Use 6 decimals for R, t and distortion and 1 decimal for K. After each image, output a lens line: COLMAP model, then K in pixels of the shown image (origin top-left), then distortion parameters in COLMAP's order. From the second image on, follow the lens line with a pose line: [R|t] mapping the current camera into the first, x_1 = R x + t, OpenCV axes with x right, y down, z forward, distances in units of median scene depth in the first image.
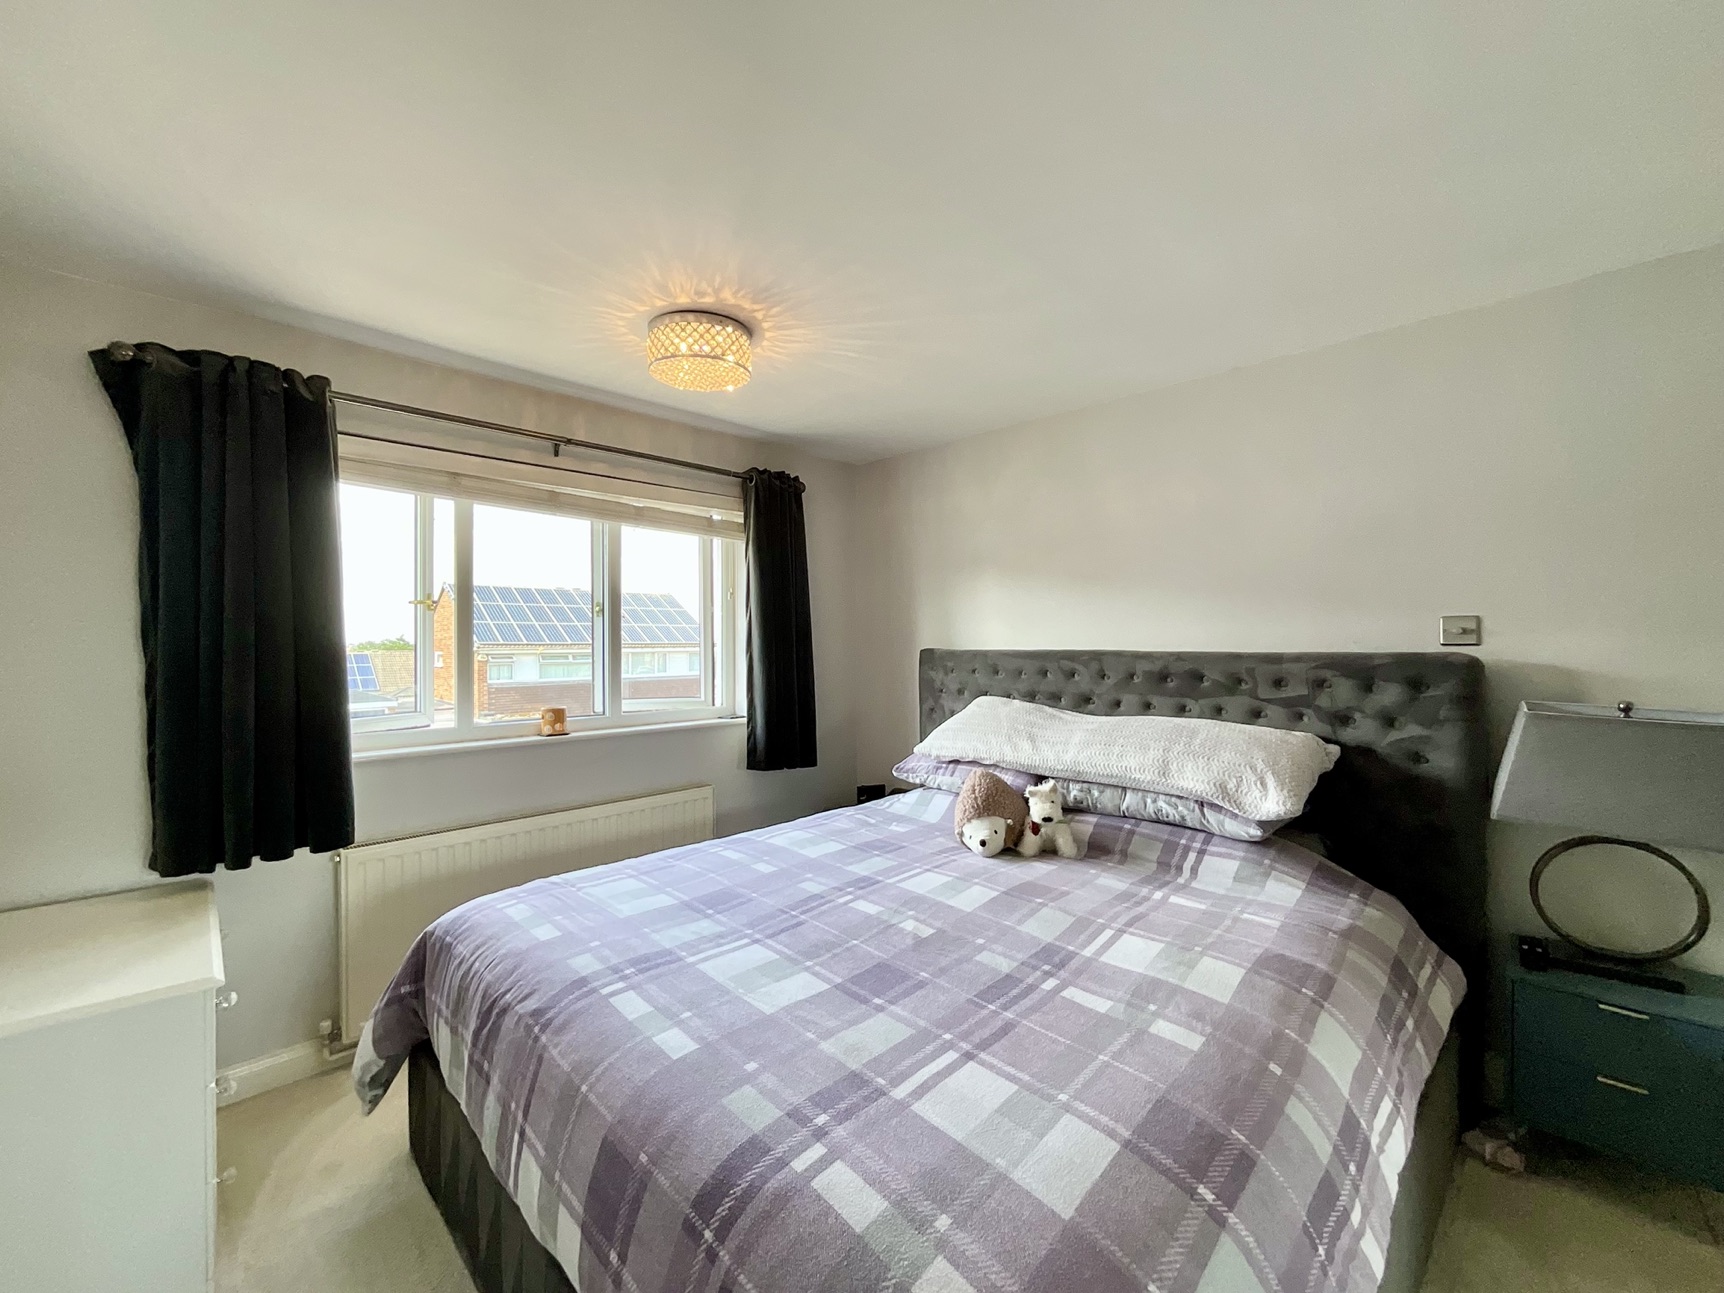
lens RADIAL K [[700.5, 0, 861.7], [0, 700.5, 647.7], [0, 0, 1]] dist [-0.001780, -0.000126]
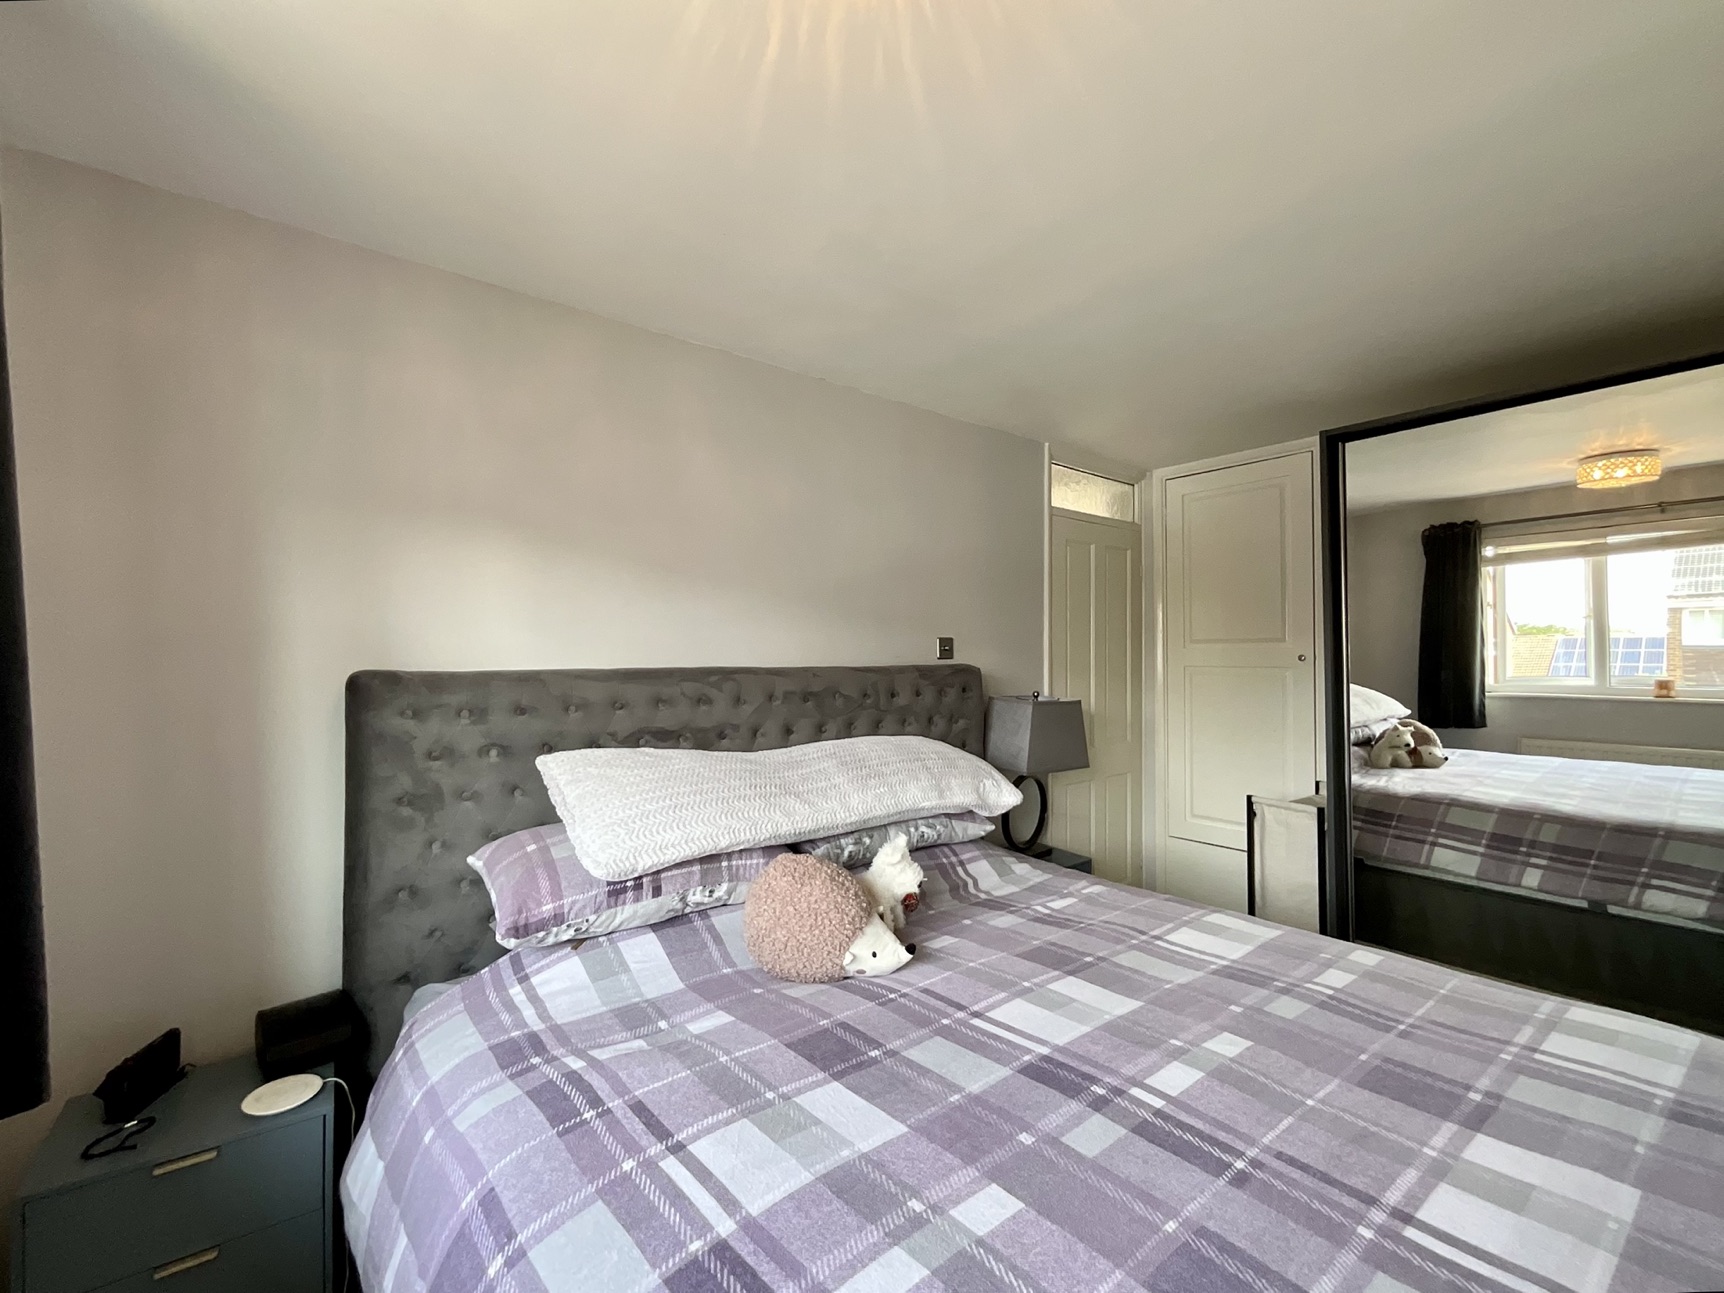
lens RADIAL K [[719.4, 0, 862.0], [0, 719.4, 646.5], [0, 0, 1]] dist [0.000257, -0.000282]
pose [[0.112331, 0.015329, 0.993553, -0.591089], [0.013662, 0.999763, -0.016969, -0.004943], [-0.993577, 0.015480, 0.112095, 1.068991]]
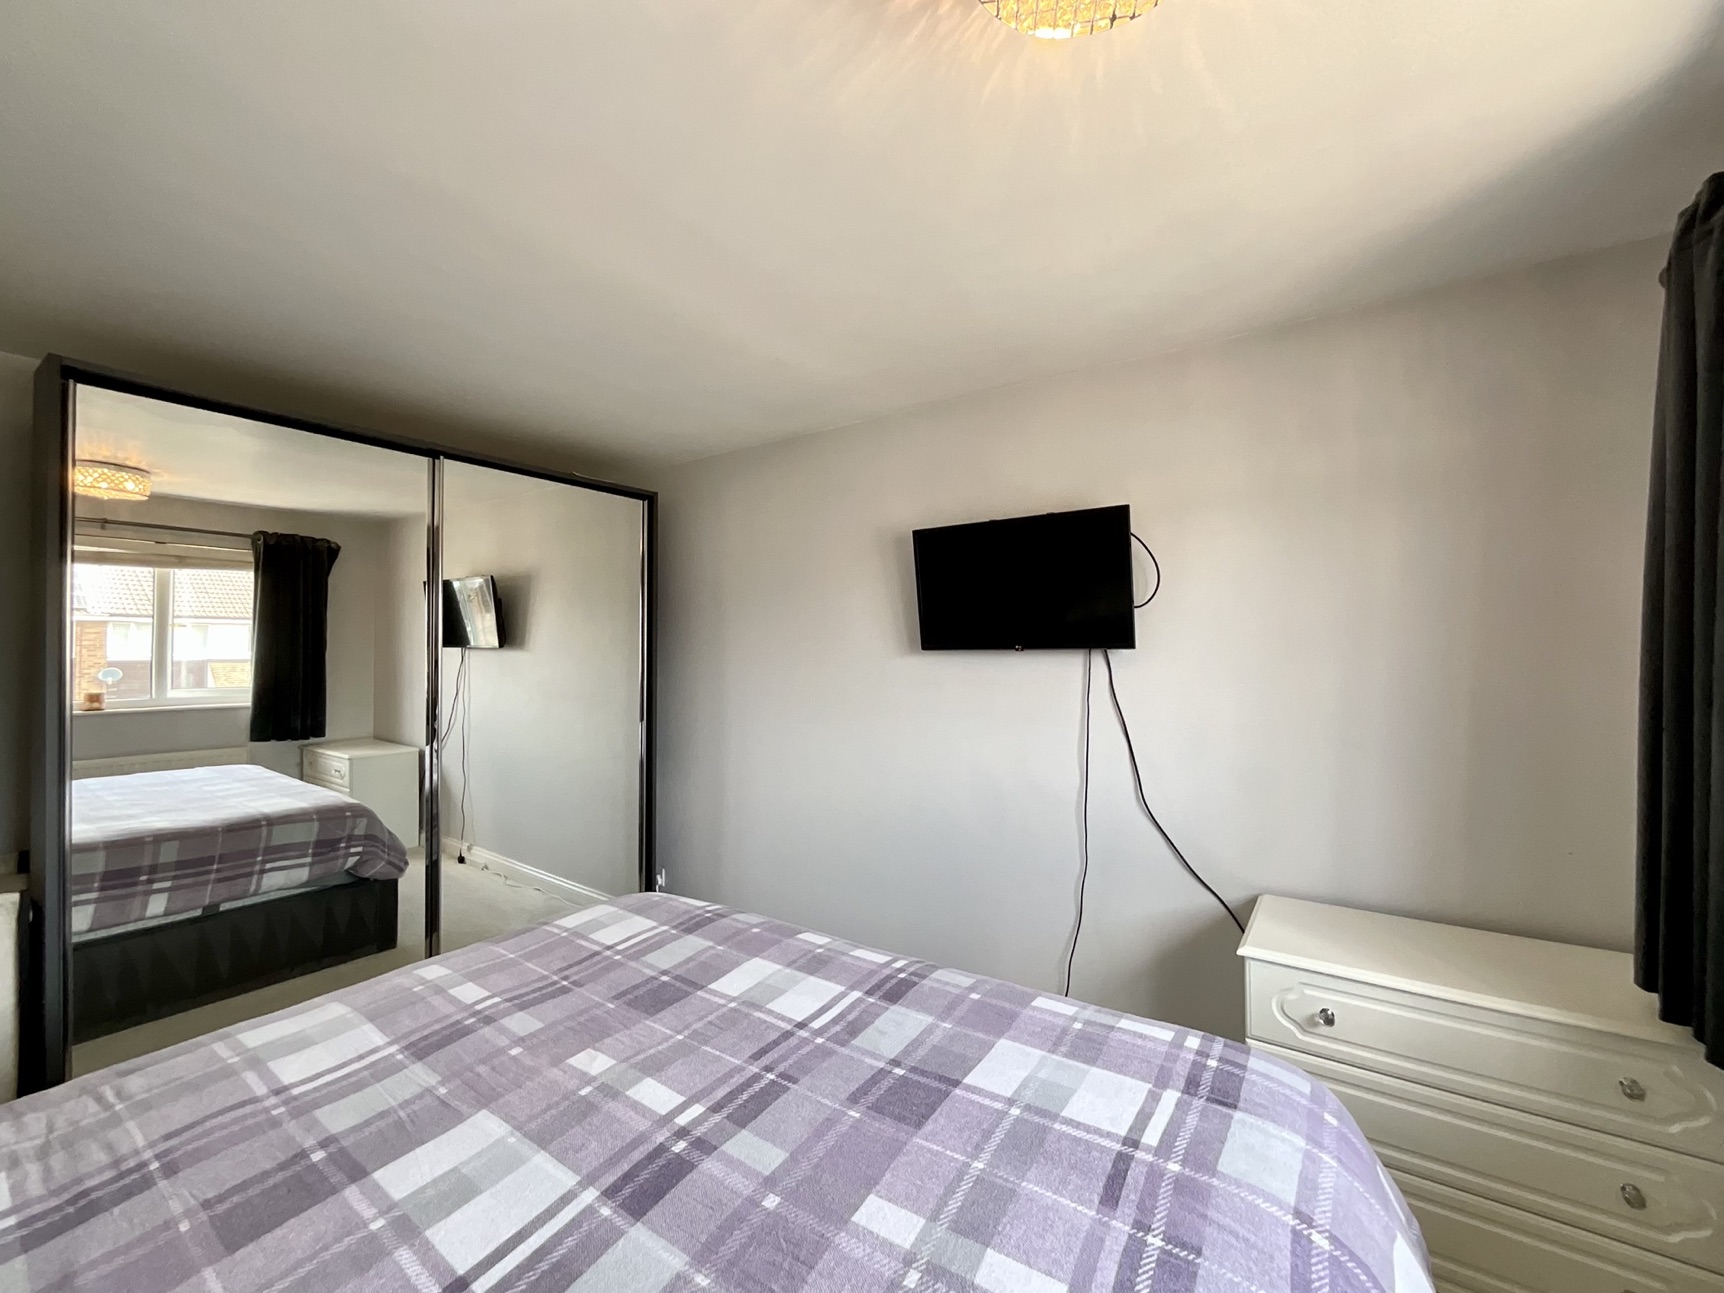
lens RADIAL K [[702.8, 0, 855.1], [0, 702.8, 650.9], [0, 0, 1]] dist [-0.013552, 0.010125]
pose [[-0.981438, 0.001044, -0.191777, -0.042231], [0.002239, 0.999979, -0.006015, -0.017789], [0.191766, -0.006333, -0.981420, 1.467414]]
